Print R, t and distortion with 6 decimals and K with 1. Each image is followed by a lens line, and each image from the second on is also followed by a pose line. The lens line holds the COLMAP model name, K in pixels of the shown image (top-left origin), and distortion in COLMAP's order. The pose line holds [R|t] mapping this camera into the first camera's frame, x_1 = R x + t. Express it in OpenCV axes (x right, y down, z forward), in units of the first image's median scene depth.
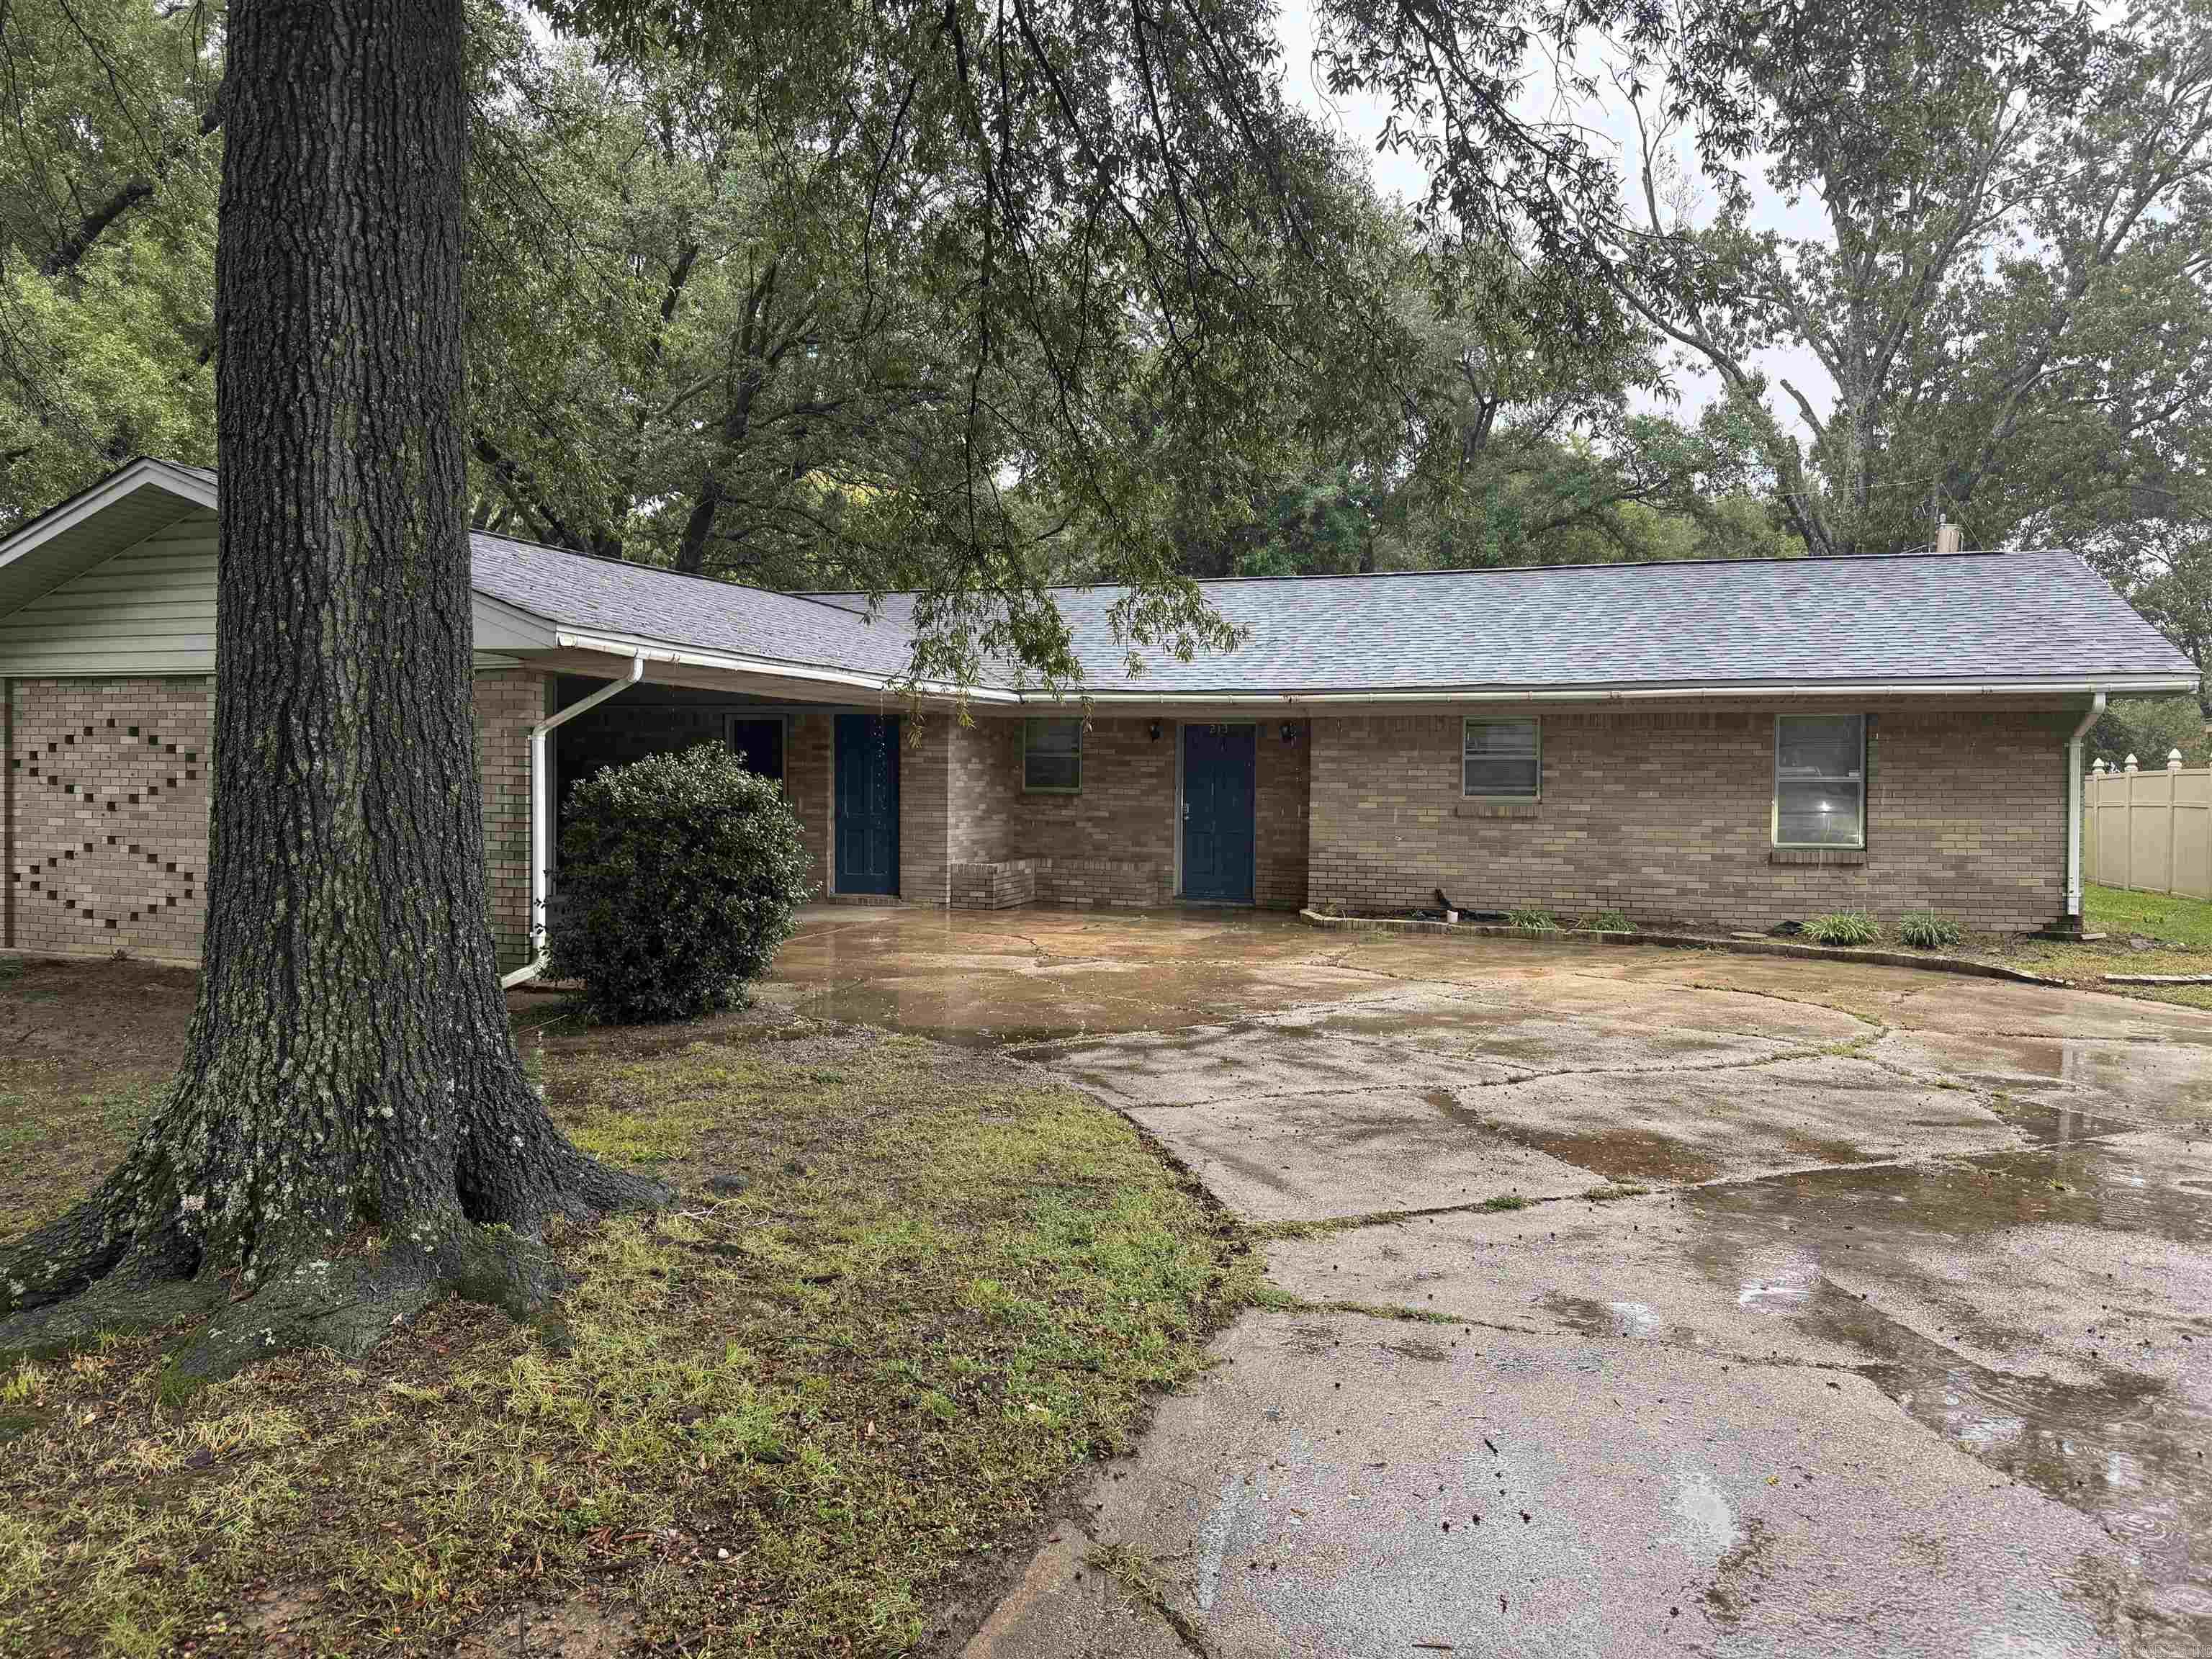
lens RADIAL K [[1582.7, 0, 1106.0], [0, 1582.7, 829.5], [0, 0, 1]] dist [0.006862, -0.000118]
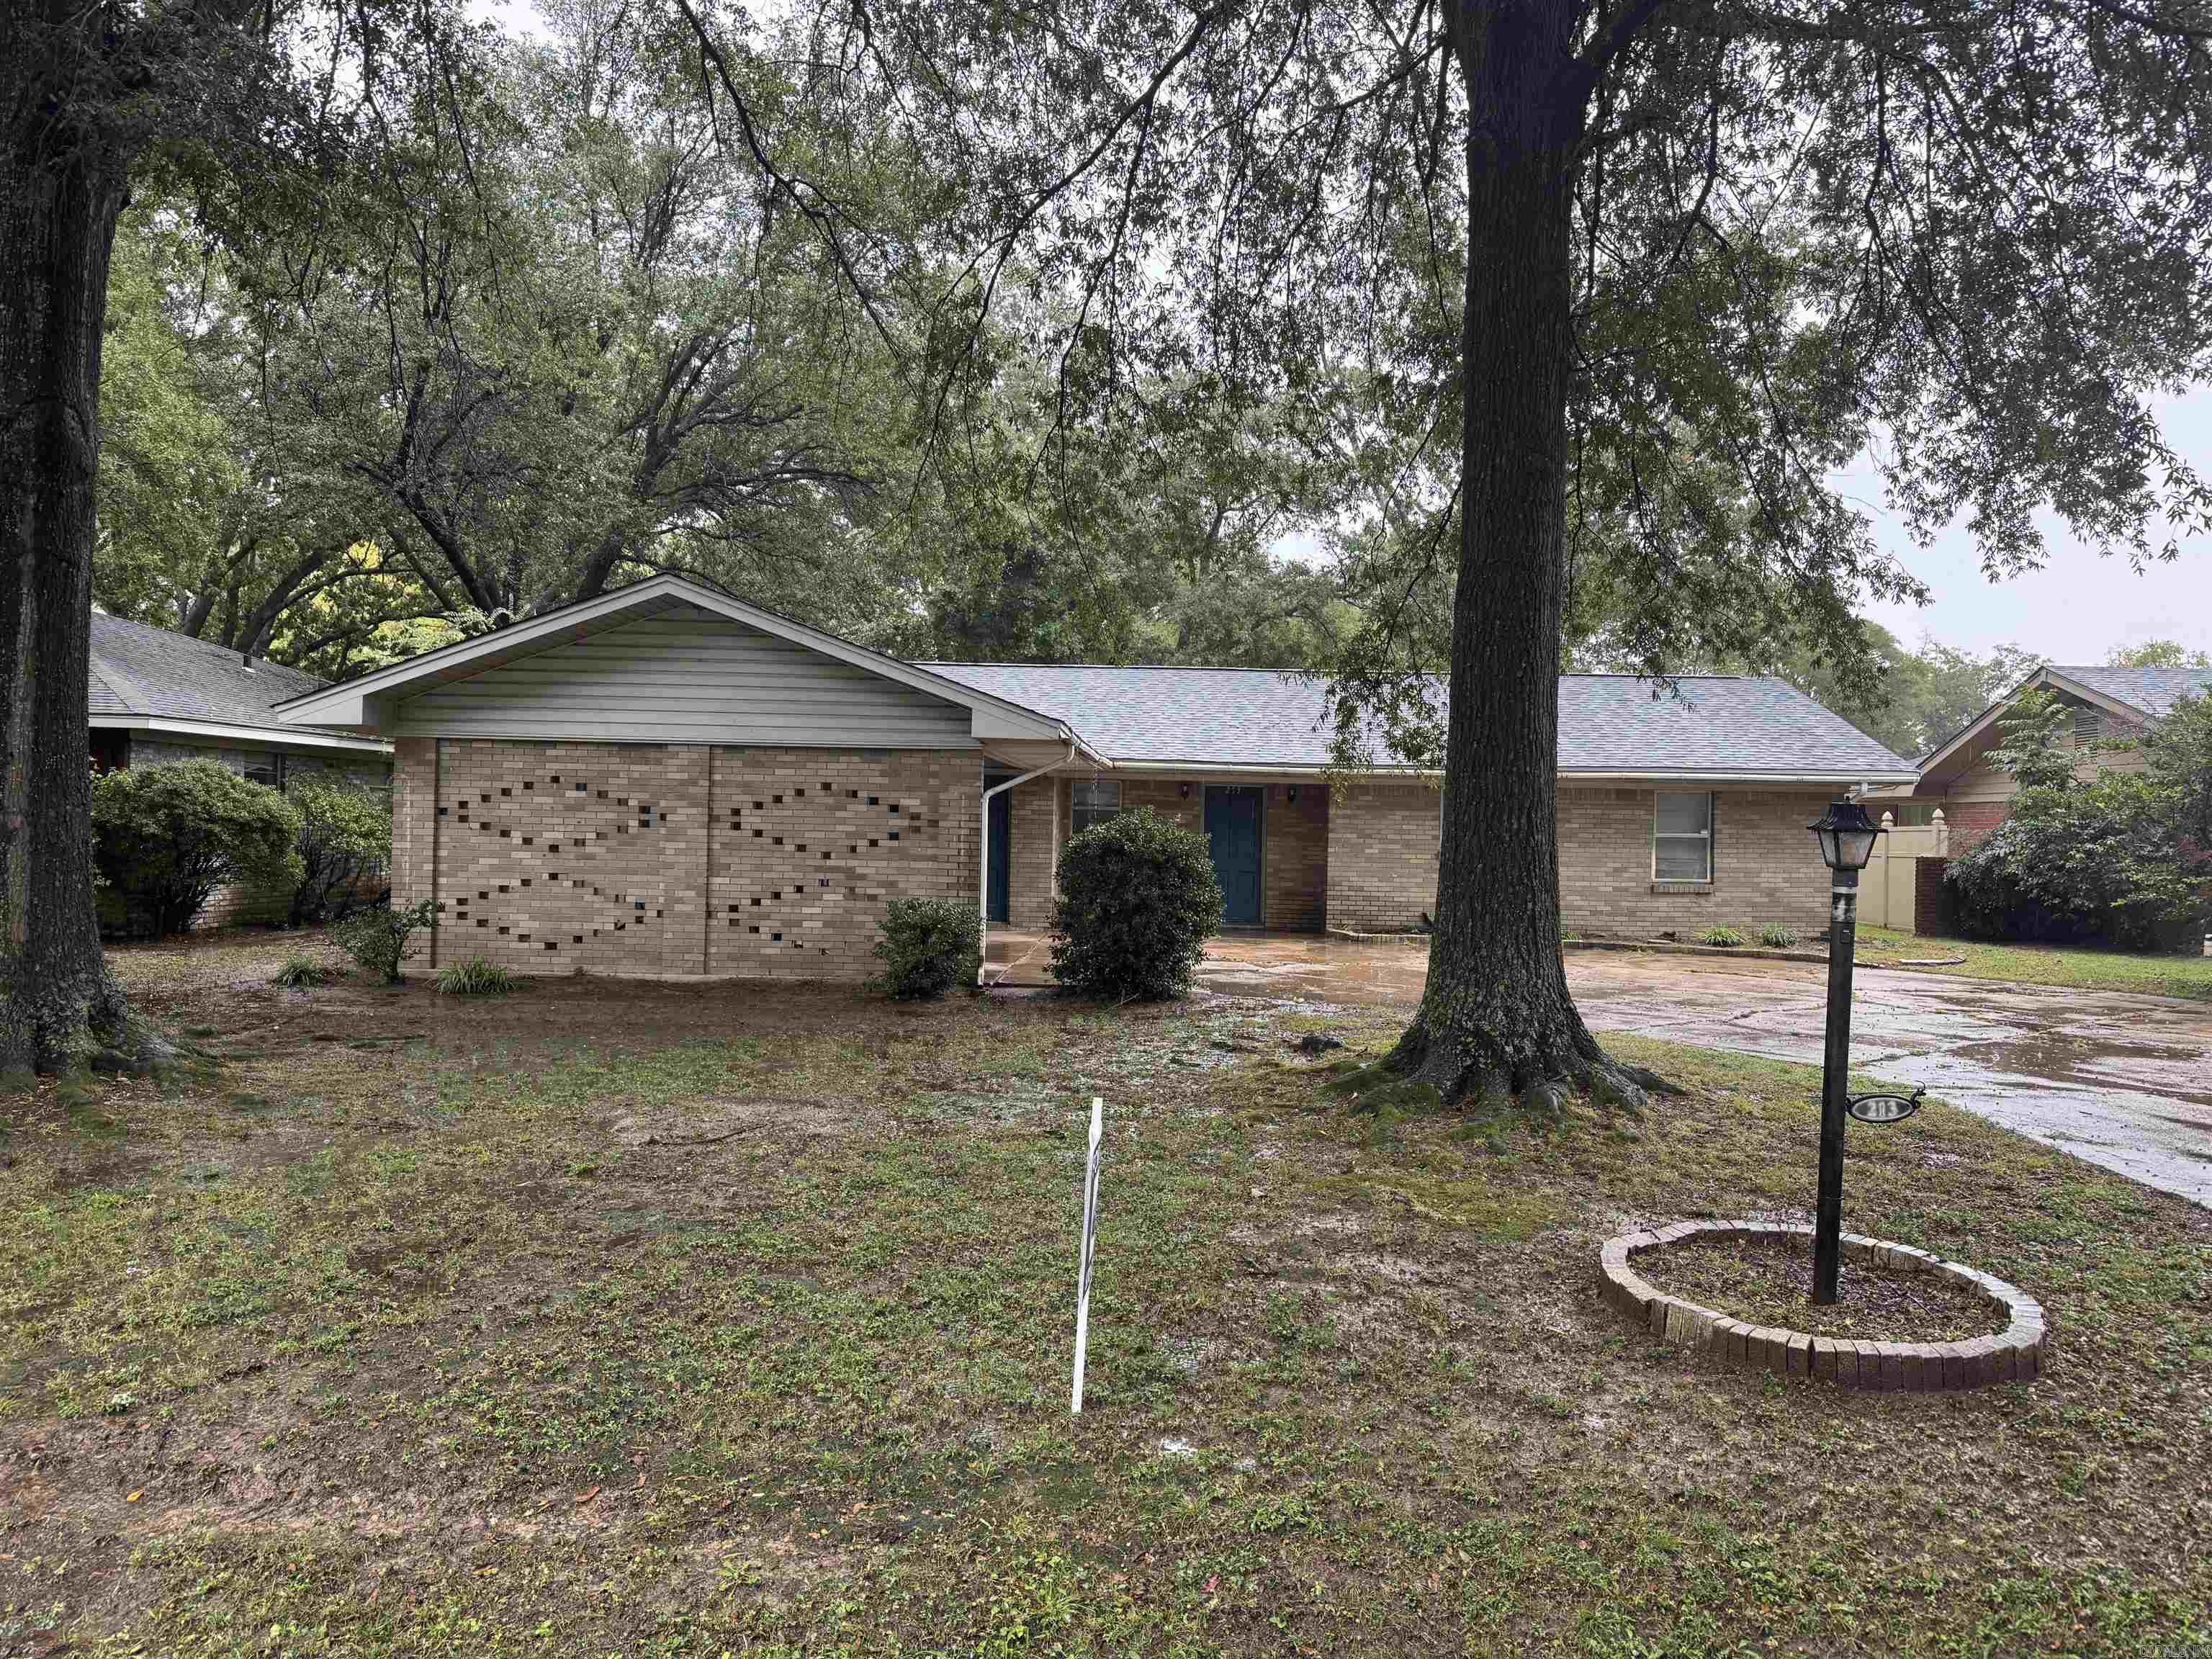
lens RADIAL K [[1582.7, 0, 1106.0], [0, 1582.7, 829.5], [0, 0, 1]] dist [0.006862, -0.000118]
pose [[0.951592, 0.009211, 0.307225, -0.589026], [-0.001683, 0.999692, -0.024760, 0.000083], [-0.307358, 0.023044, 0.951315, -0.270436]]
